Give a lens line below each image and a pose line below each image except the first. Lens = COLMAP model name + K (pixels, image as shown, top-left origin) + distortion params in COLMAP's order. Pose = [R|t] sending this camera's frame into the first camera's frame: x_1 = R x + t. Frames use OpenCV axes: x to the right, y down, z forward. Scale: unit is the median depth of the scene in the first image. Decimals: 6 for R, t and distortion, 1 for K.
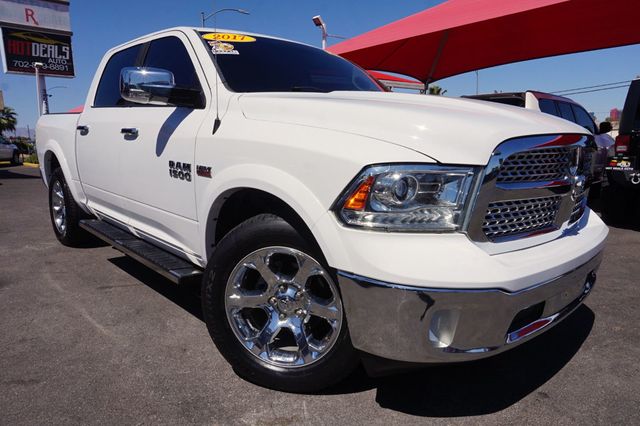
lens RADIAL K [[438.8, 0, 319.7], [0, 438.8, 216.9], [0, 0, 1]] dist [-0.047429, 0.043240]
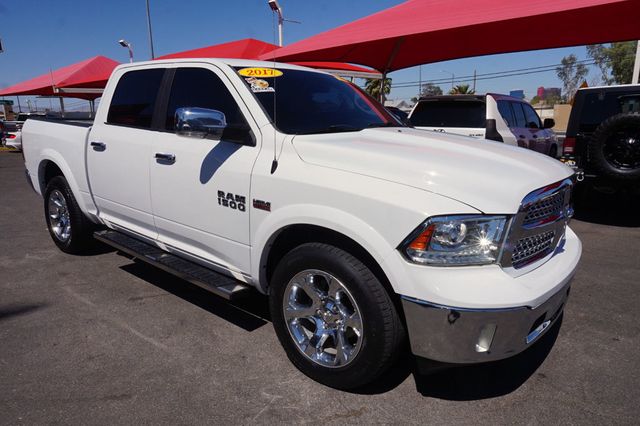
lens RADIAL K [[438.8, 0, 319.7], [0, 438.8, 216.9], [0, 0, 1]] dist [-0.047429, 0.043240]
pose [[0.991062, -0.028300, 0.130368, -0.240237], [0.020433, 0.997910, 0.061296, -0.127624], [-0.131831, -0.058085, 0.989569, -0.143686]]
